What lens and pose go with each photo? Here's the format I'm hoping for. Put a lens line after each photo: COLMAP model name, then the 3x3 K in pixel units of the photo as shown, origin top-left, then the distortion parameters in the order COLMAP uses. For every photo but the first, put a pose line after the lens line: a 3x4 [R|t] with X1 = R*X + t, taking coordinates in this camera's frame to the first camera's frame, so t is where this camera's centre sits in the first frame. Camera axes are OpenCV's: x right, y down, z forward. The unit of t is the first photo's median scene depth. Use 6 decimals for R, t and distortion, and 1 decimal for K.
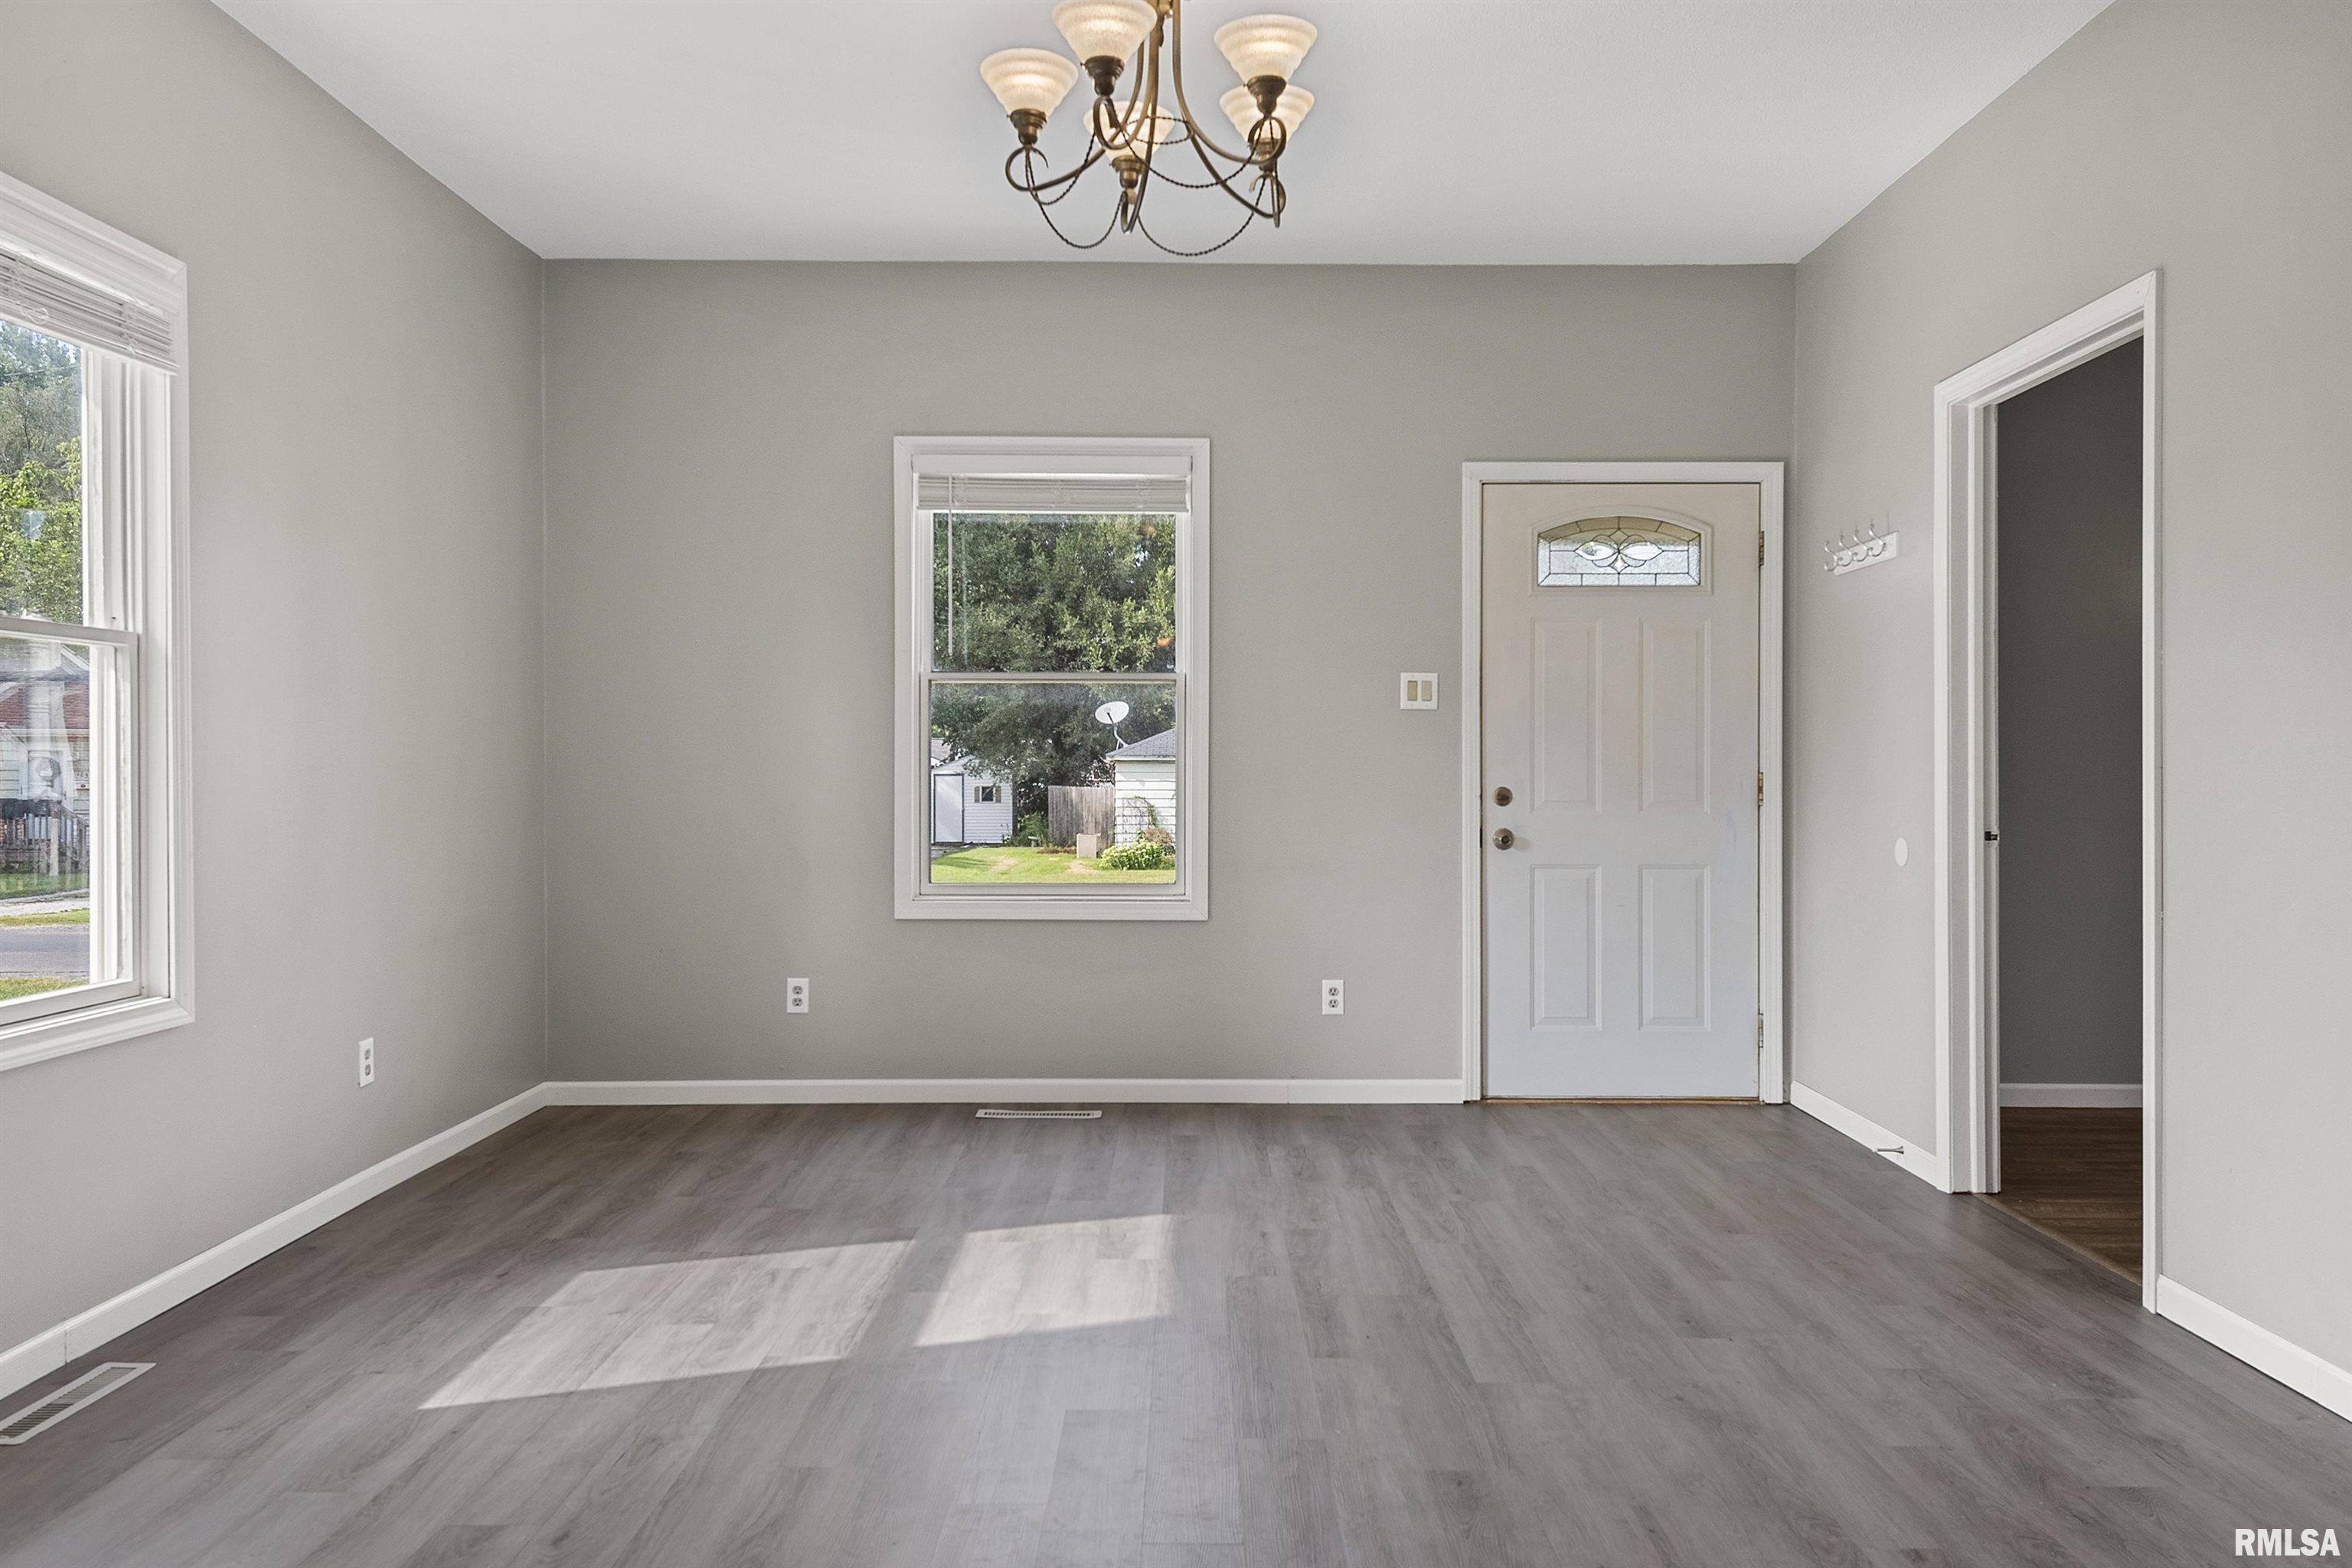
lens RADIAL K [[1732.5, 0, 1196.1], [0, 1732.5, 769.5], [0, 0, 1]] dist [0.048000, -0.051078]
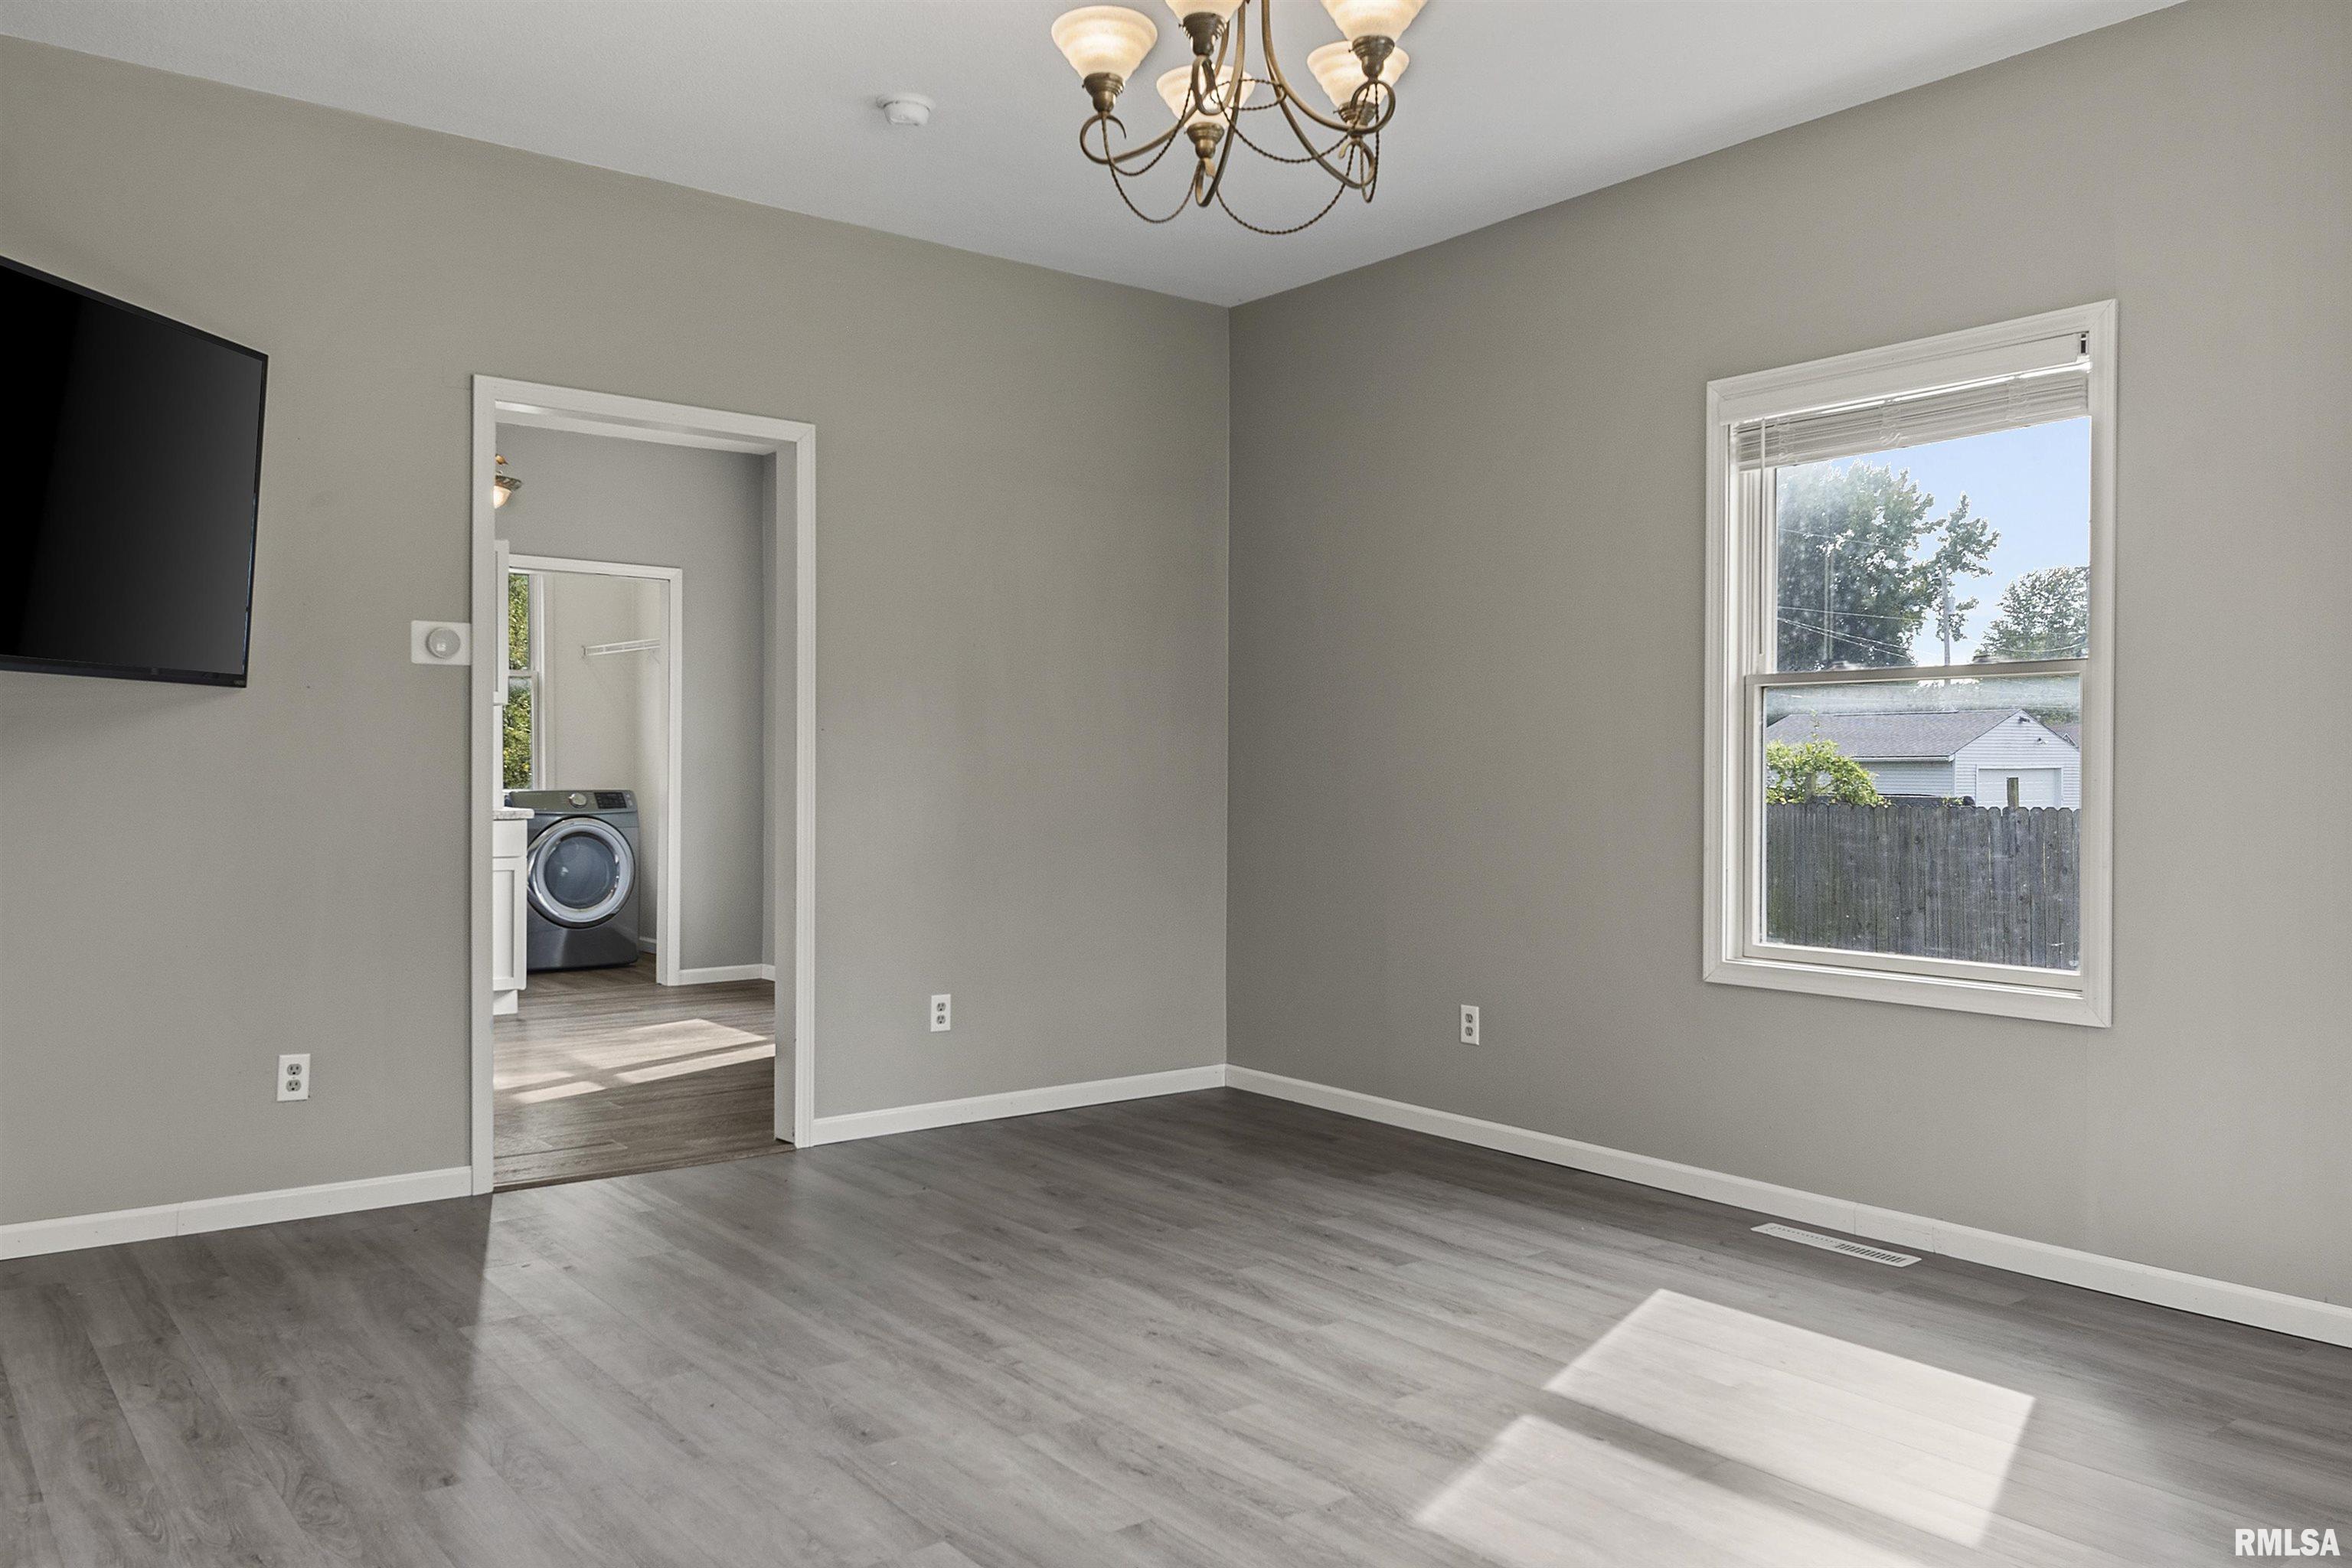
lens RADIAL K [[1732.5, 0, 1196.1], [0, 1732.5, 769.5], [0, 0, 1]] dist [0.048000, -0.051078]
pose [[-0.787806, -0.002861, -0.615917, 0.434828], [-0.005177, 0.999985, 0.001976, -0.007601], [0.615902, 0.004745, -0.787809, 1.305280]]
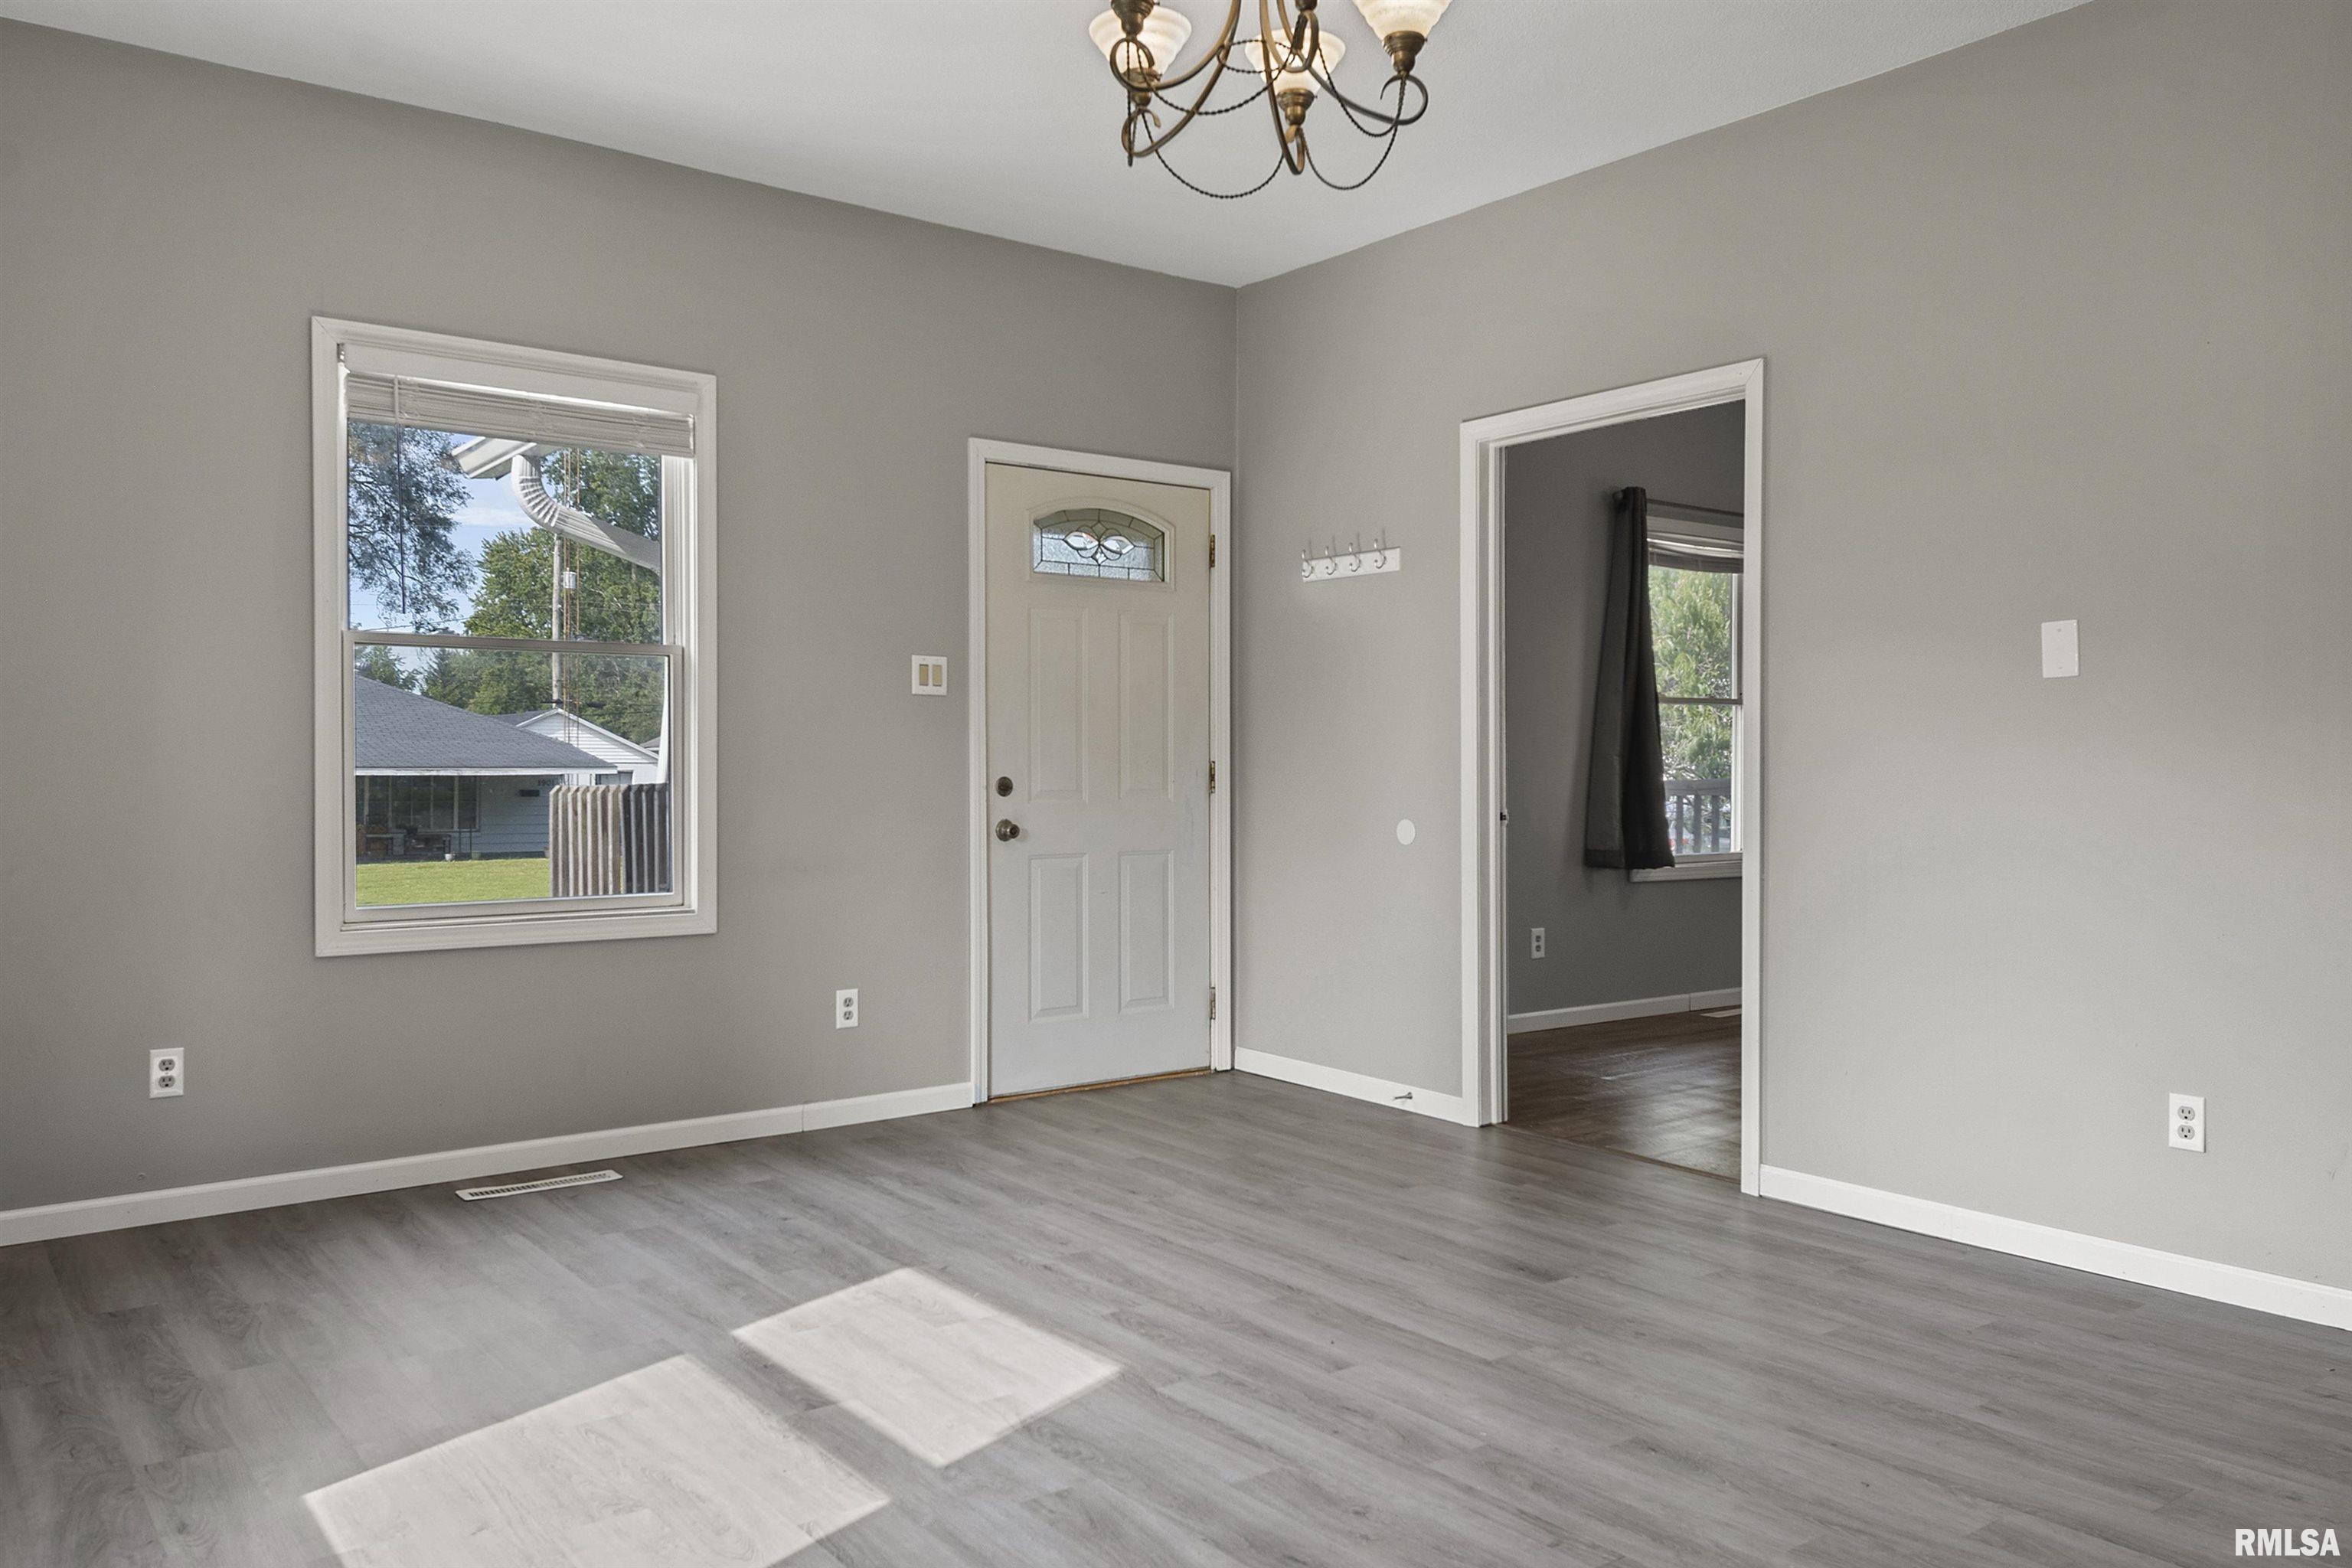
lens RADIAL K [[1732.5, 0, 1196.1], [0, 1732.5, 769.5], [0, 0, 1]] dist [0.048000, -0.051078]
pose [[0.793114, -0.004120, 0.609059, -0.456192], [-0.000822, 0.999969, 0.007835, -0.002363], [-0.609072, -0.006715, 0.793086, 0.225621]]
